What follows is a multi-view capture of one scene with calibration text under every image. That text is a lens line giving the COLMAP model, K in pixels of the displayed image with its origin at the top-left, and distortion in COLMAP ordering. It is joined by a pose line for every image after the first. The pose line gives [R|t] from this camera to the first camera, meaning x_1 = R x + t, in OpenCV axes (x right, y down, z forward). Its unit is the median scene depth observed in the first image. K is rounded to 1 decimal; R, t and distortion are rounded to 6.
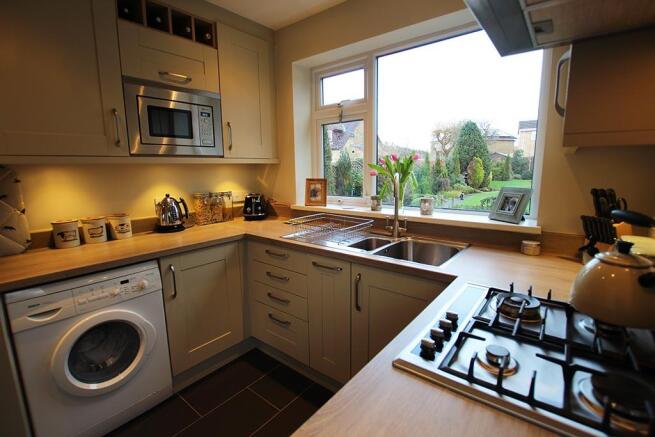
lens RADIAL K [[304.1, 0, 327.9], [0, 304.1, 220.7], [0, 0, 1]] dist [-0.018213, -0.000011]
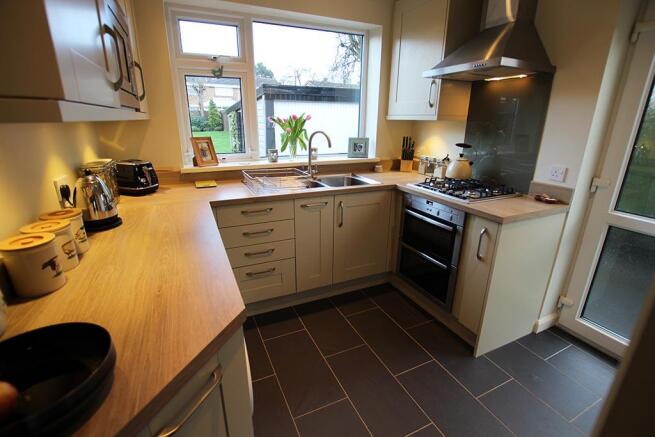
lens RADIAL K [[304.1, 0, 327.7], [0, 304.1, 218.2], [0, 0, 1]] dist [-0.018213, -0.000011]
pose [[0.446951, -0.263867, 0.854756, -0.811589], [0.136175, 0.964440, 0.226521, -0.060743], [-0.884133, 0.015153, 0.466990, 0.248870]]
